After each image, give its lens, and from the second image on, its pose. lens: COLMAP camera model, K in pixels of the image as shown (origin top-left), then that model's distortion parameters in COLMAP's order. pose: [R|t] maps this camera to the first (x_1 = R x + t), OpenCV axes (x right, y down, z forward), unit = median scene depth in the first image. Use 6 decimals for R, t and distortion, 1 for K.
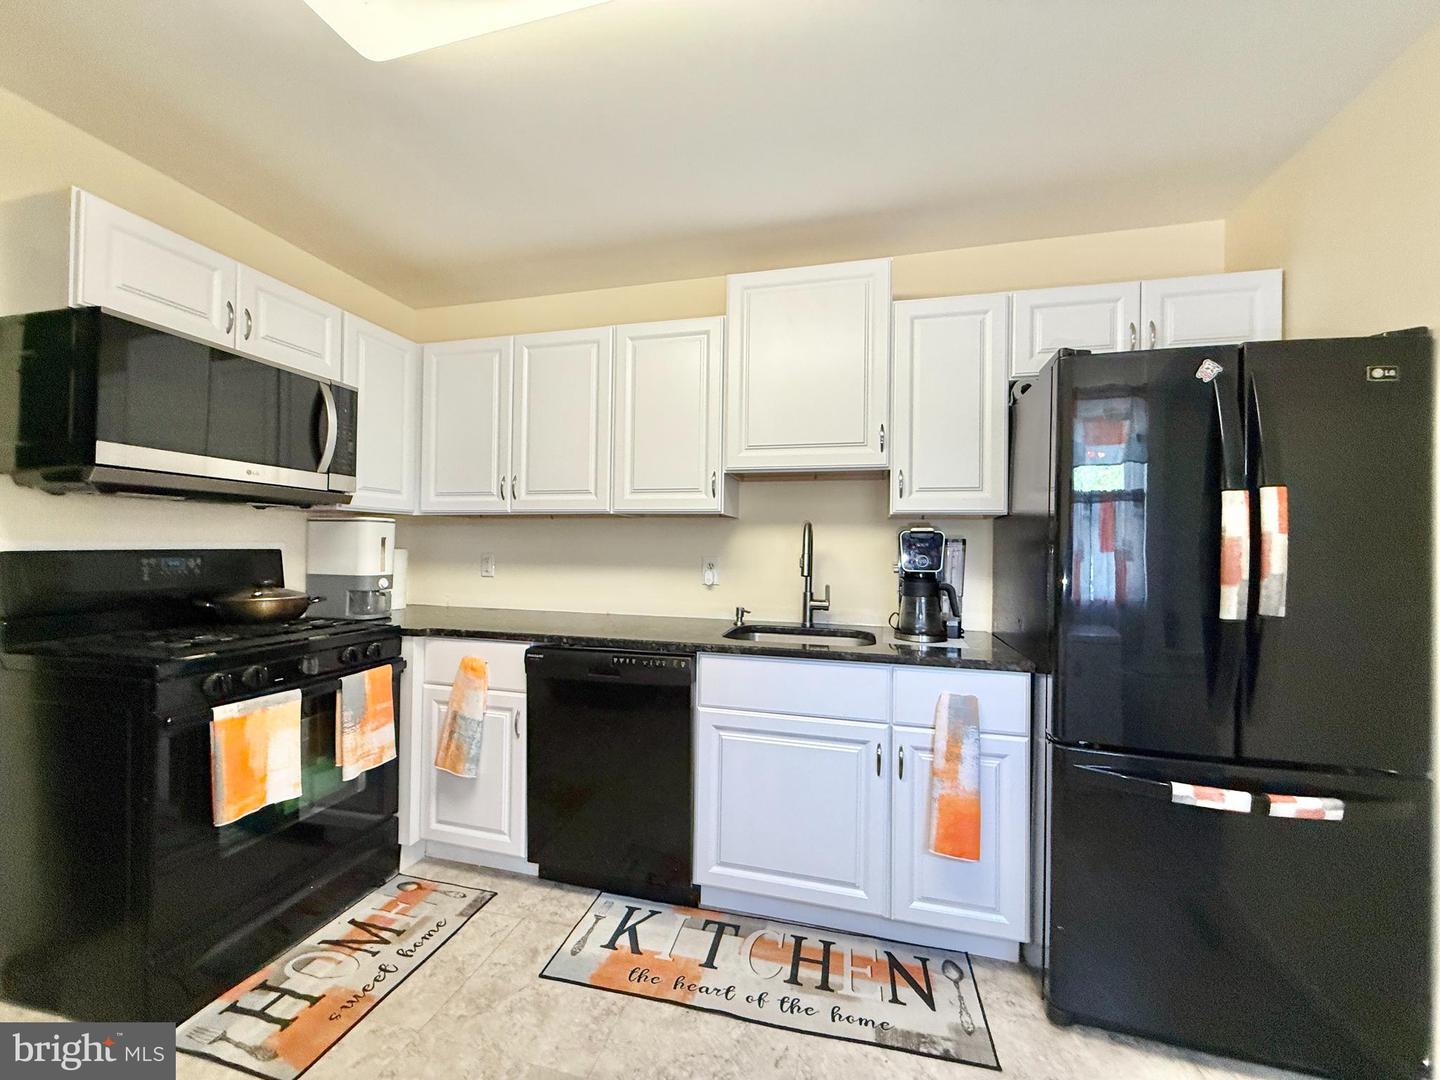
lens RADIAL K [[576.8, 0, 713.0], [0, 576.8, 540.0], [0, 0, 1]] dist [0.000868, -0.000194]
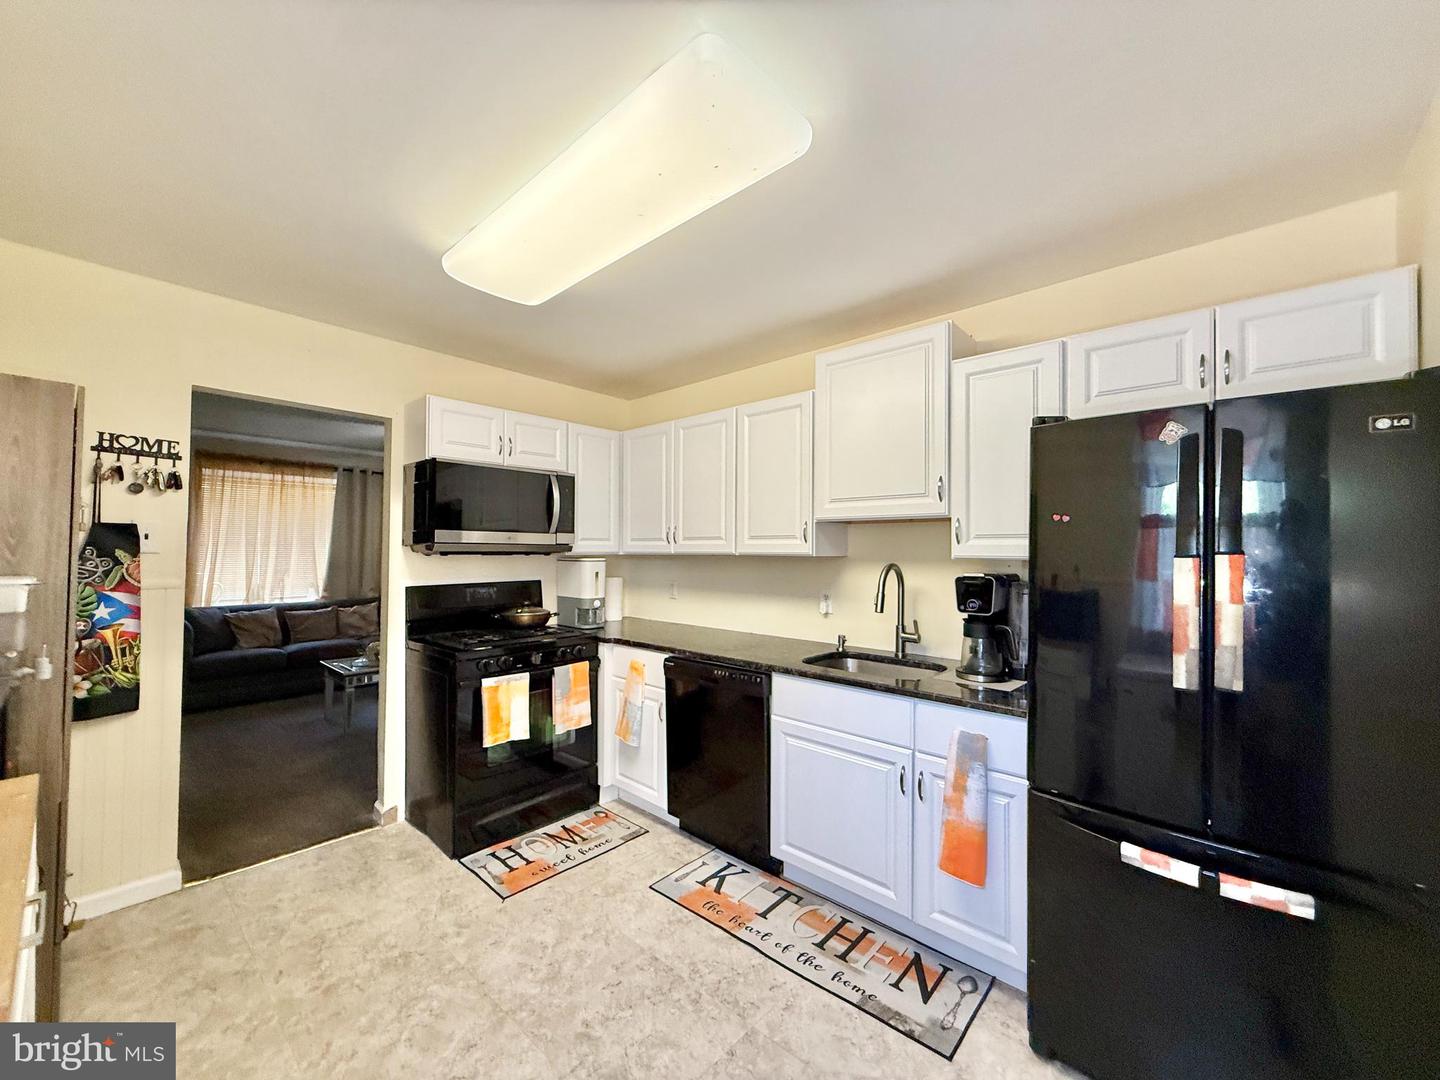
lens RADIAL K [[576.8, 0, 713.0], [0, 576.8, 540.0], [0, 0, 1]] dist [0.000868, -0.000194]
pose [[0.882931, -0.017497, -0.469176, 0.458765], [0.013942, 0.999842, -0.011051, -0.080951], [0.469295, 0.003216, 0.883035, -0.174077]]
